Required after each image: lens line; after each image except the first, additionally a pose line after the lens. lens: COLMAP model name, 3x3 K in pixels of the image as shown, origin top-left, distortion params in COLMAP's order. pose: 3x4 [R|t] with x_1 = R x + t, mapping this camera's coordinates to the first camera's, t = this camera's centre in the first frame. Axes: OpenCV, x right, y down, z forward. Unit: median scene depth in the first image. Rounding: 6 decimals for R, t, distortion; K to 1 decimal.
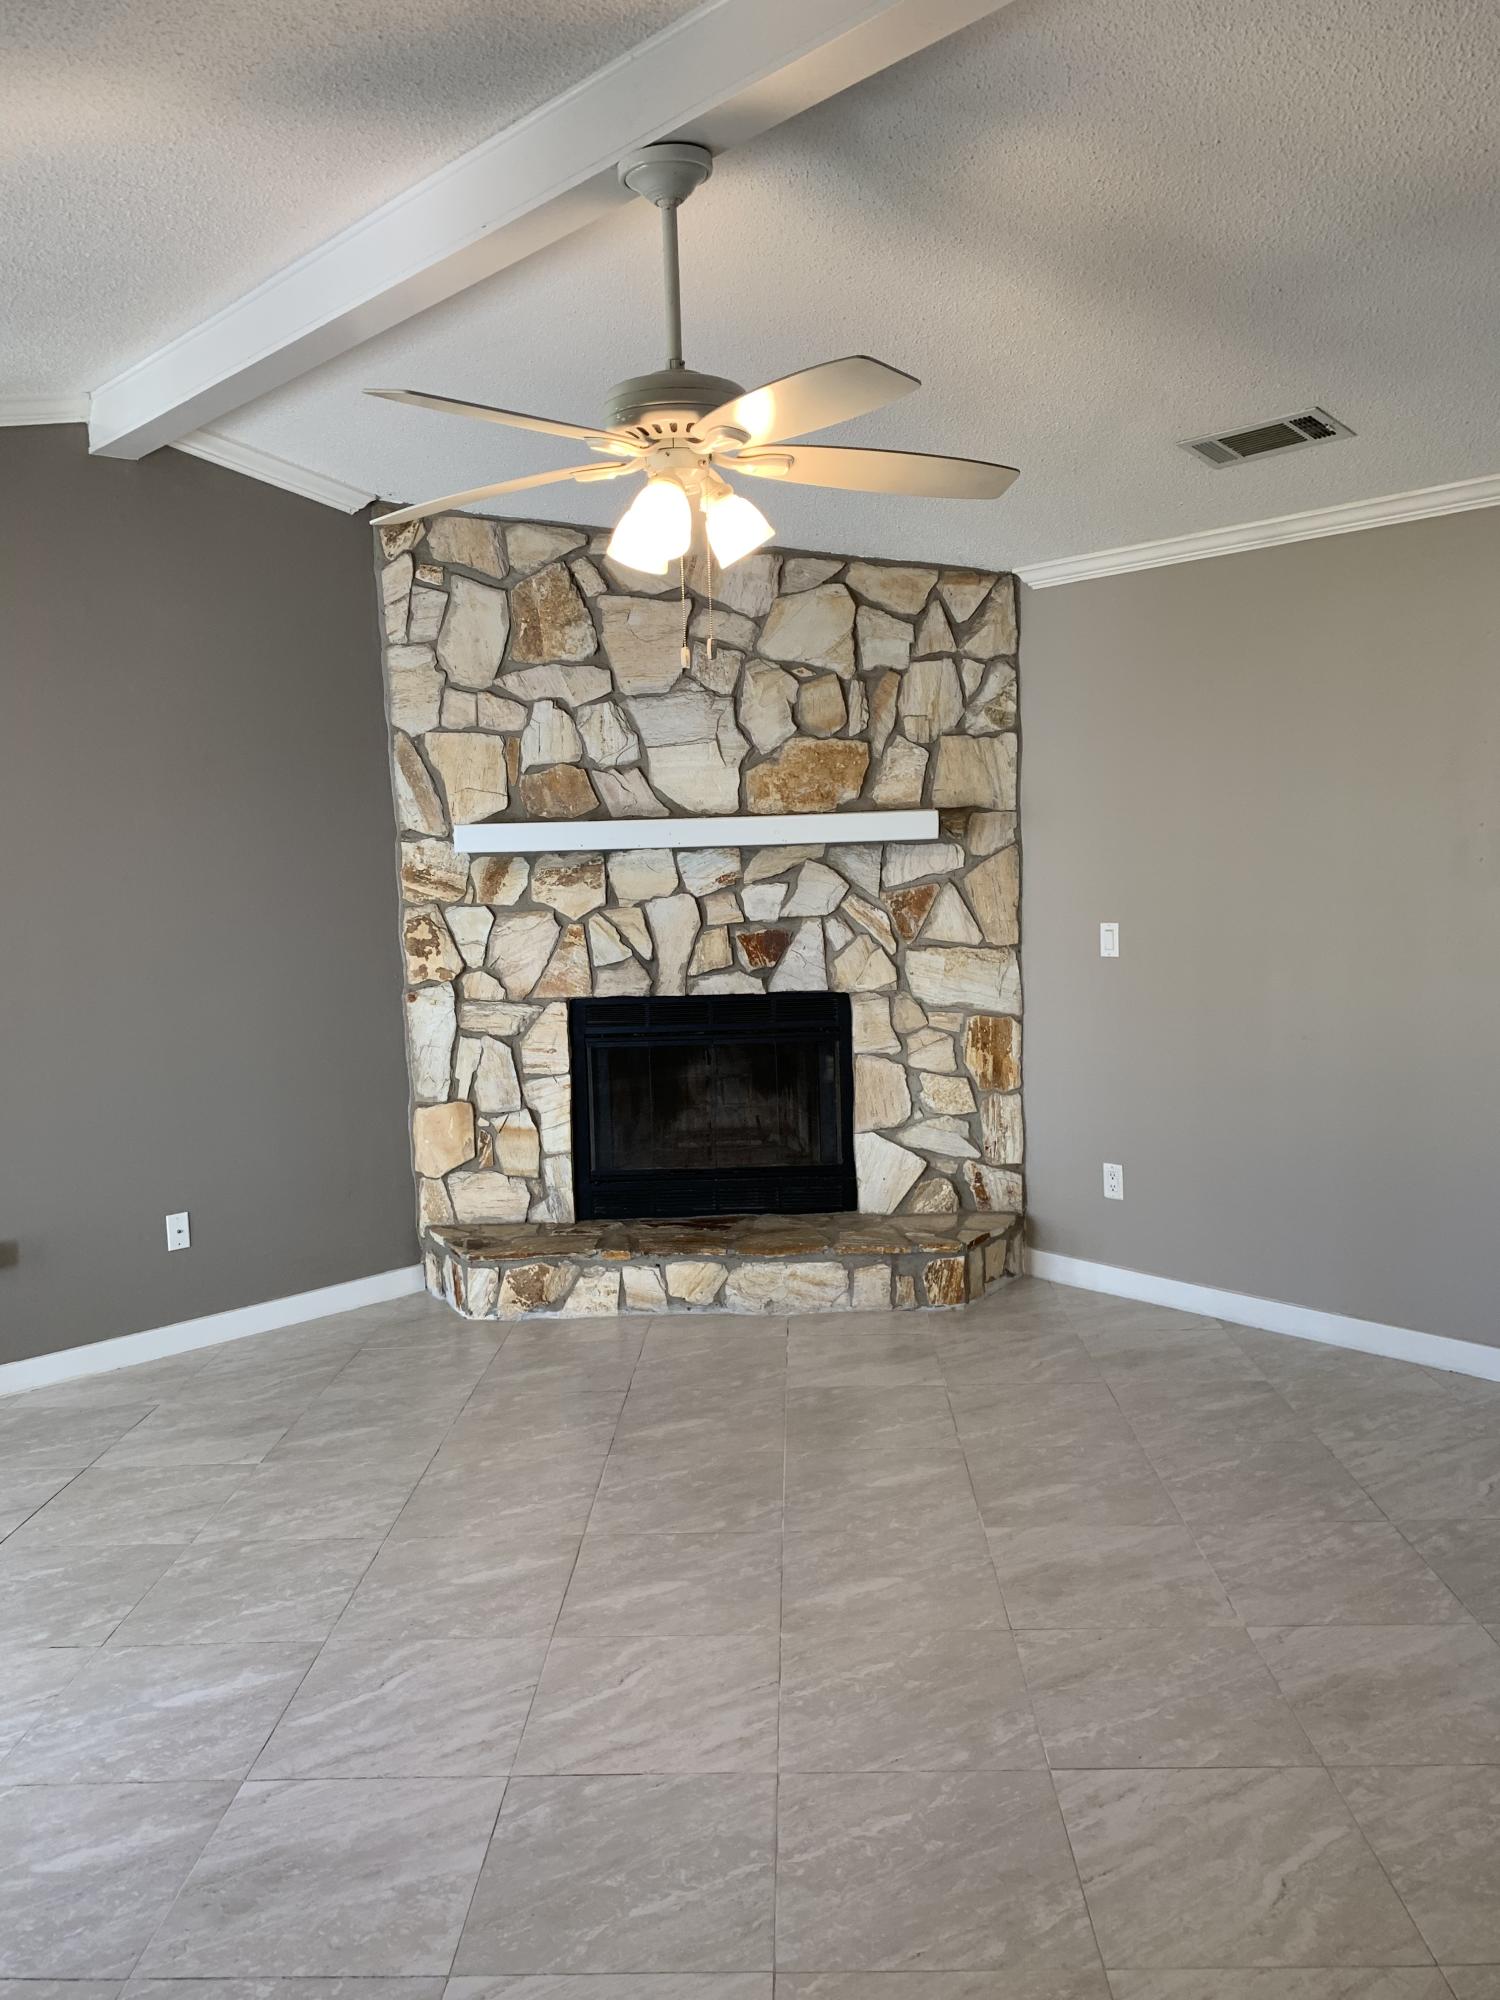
lens RADIAL K [[1560.1, 0, 750.0], [0, 1560.1, 1000.0], [0, 0, 1]] dist [0.013038, 0.006740]
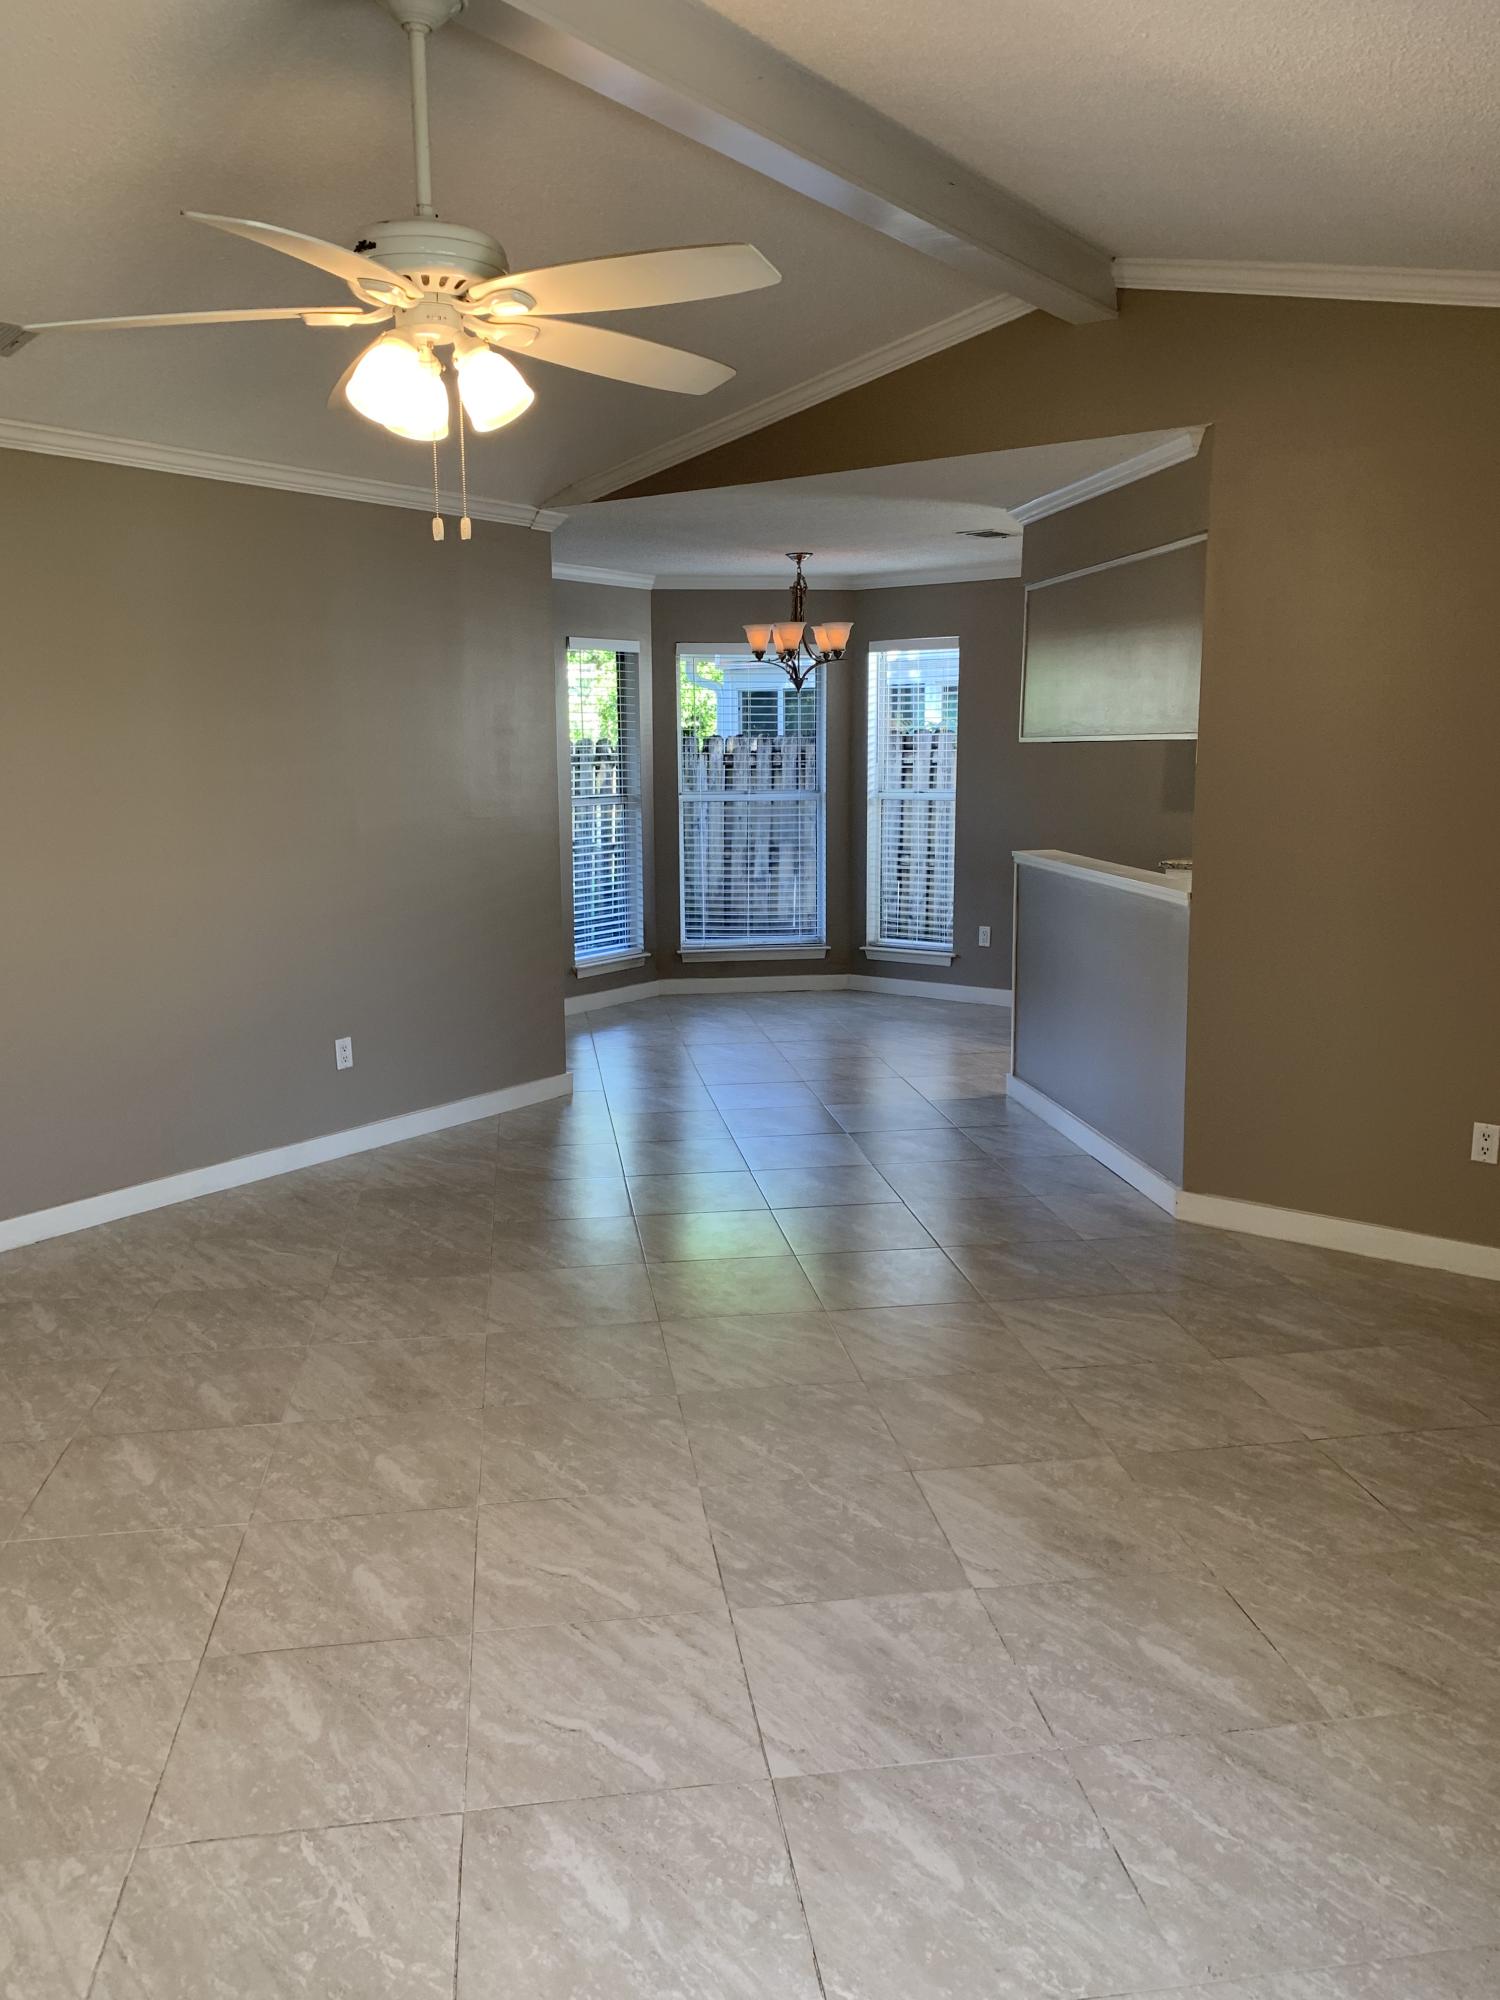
lens RADIAL K [[1524.4, 0, 750.0], [0, 1524.4, 1000.0], [0, 0, 1]] dist [-0.000169, -0.000839]
pose [[-0.187765, -0.135056, 0.972884, -1.033985], [0.115660, 0.980570, 0.158445, -0.065807], [-0.975380, 0.142275, -0.168496, 1.032241]]
